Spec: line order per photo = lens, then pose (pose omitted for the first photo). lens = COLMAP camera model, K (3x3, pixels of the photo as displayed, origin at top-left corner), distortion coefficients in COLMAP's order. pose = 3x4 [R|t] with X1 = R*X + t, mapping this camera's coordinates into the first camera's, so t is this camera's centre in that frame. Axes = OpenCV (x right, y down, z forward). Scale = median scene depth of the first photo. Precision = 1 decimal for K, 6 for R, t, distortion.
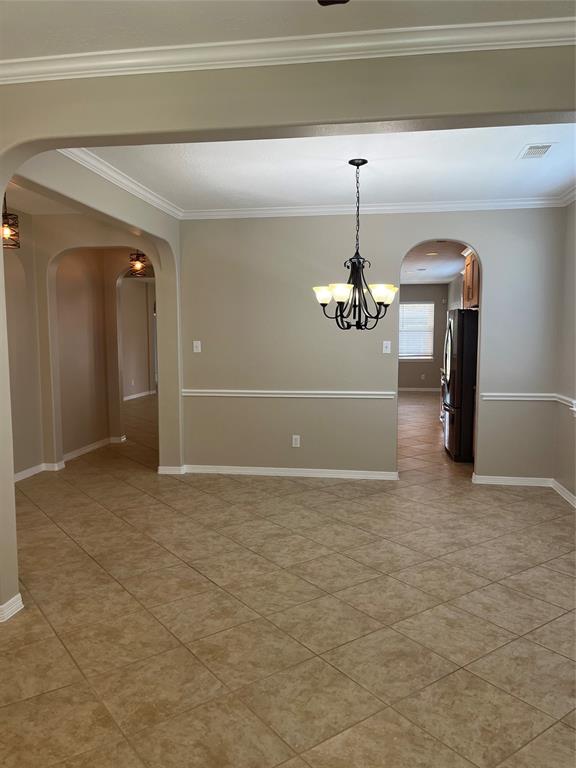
lens RADIAL K [[583.9, 0, 288.1], [0, 583.9, 385.7], [0, 0, 1]] dist [0.058976, -0.076501]
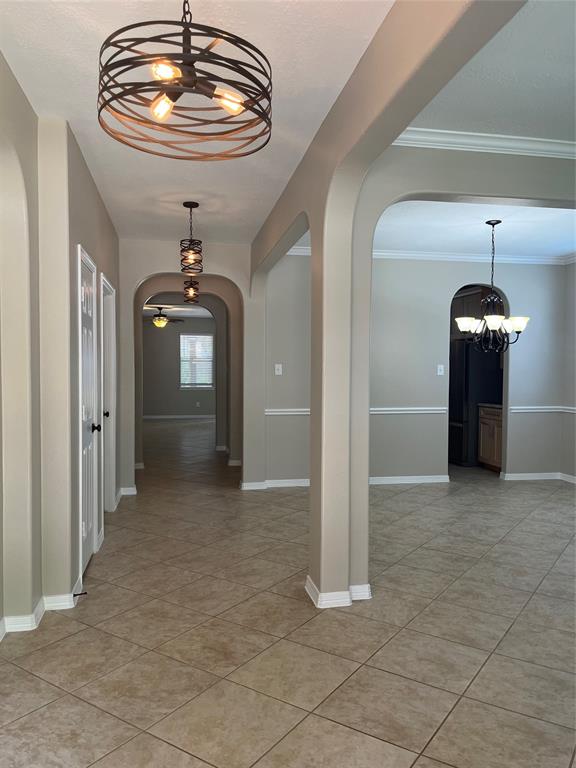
lens RADIAL K [[583.9, 0, 287.5], [0, 583.9, 384.6], [0, 0, 1]] dist [0.058976, -0.076501]
pose [[0.941985, -0.003016, 0.335643, -0.778970], [0.023320, 0.998131, -0.056479, 0.035530], [-0.334845, 0.061029, 0.940295, -0.034656]]
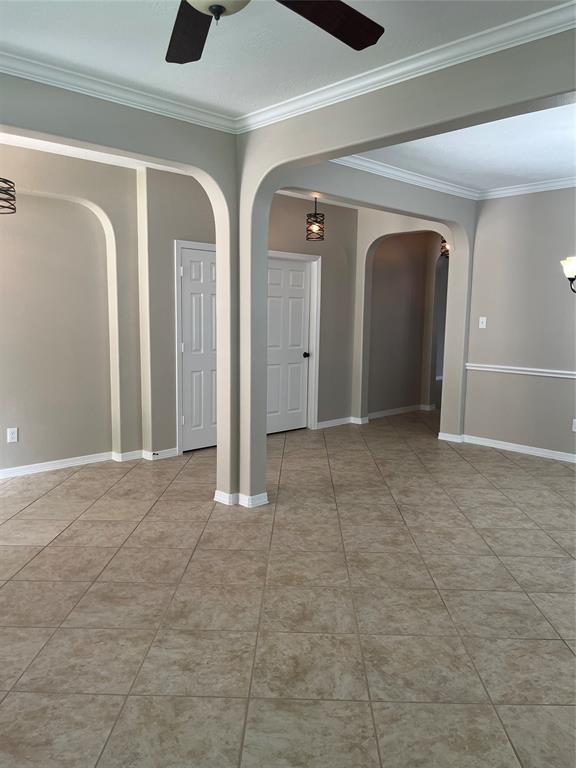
lens RADIAL K [[583.9, 0, 286.6], [0, 583.9, 386.1], [0, 0, 1]] dist [0.058976, -0.076501]
pose [[0.792418, 0.090267, -0.603263, 0.320962], [-0.068132, 0.995899, 0.059522, 0.010786], [0.606162, -0.006065, 0.795318, -0.058596]]
